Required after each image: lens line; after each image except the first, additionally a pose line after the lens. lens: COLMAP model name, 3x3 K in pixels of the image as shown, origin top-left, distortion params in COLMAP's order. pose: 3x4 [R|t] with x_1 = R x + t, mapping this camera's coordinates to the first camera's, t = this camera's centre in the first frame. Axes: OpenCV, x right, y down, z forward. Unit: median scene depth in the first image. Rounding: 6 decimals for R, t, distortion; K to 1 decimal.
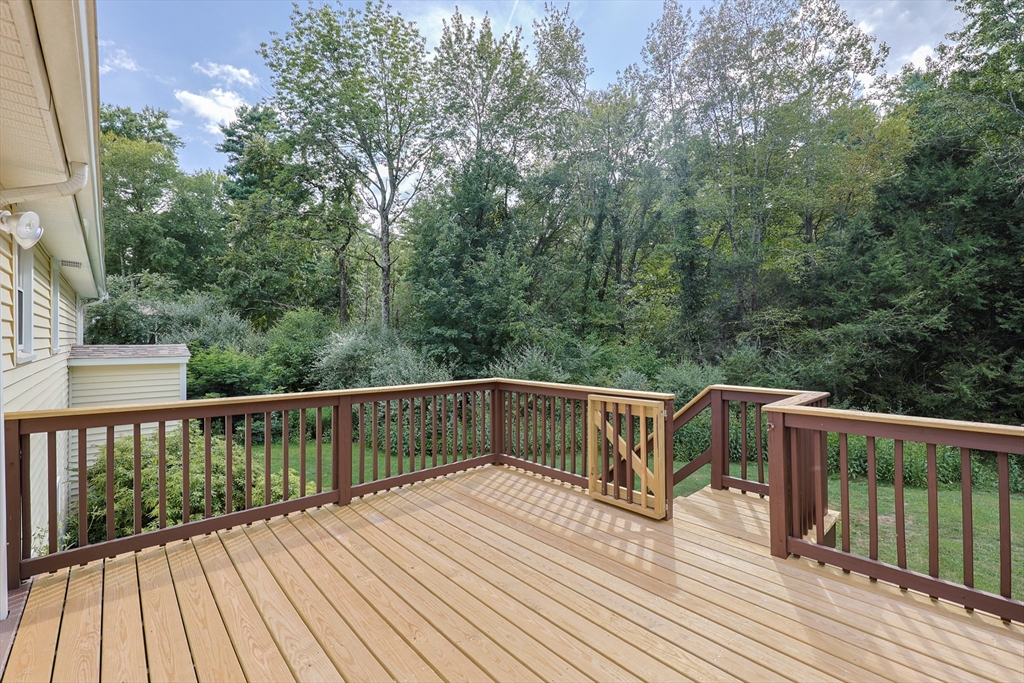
lens RADIAL K [[440.5, 0, 509.8], [0, 440.5, 342.5], [0, 0, 1]] dist [-0.001502, -0.000630]
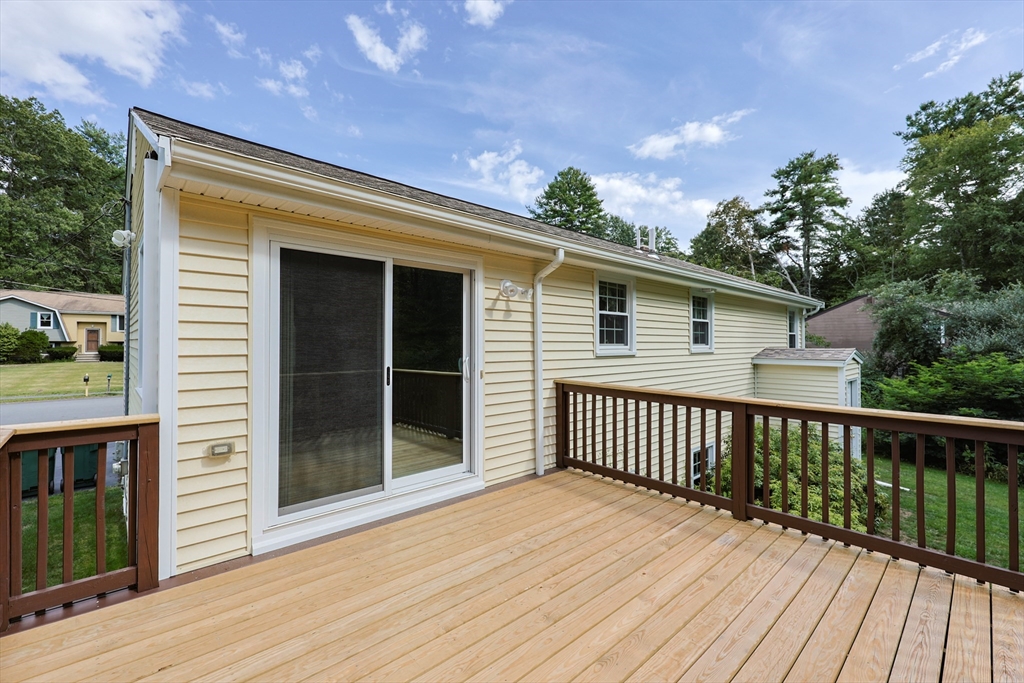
lens RADIAL K [[440.5, 0, 512.1], [0, 440.5, 340.5], [0, 0, 1]] dist [-0.001502, -0.000630]
pose [[-0.006077, -0.003543, -0.999975, 0.309243], [-0.011692, 0.999926, -0.003472, -0.002197], [0.999913, 0.011670, -0.006118, 0.281939]]
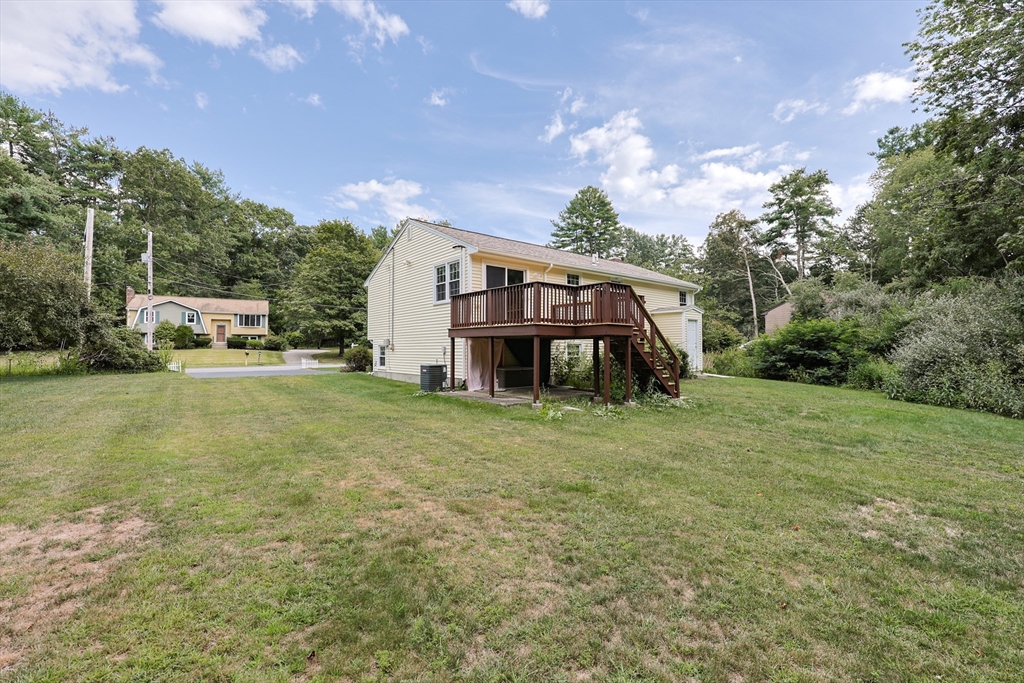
lens RADIAL K [[440.5, 0, 506.8], [0, 440.5, 339.2], [0, 0, 1]] dist [-0.001502, -0.000630]
pose [[-0.078933, -0.024446, -0.996580, 1.297709], [-0.008948, 0.999676, -0.023813, 0.184697], [0.996840, 0.007038, -0.079126, 0.291912]]
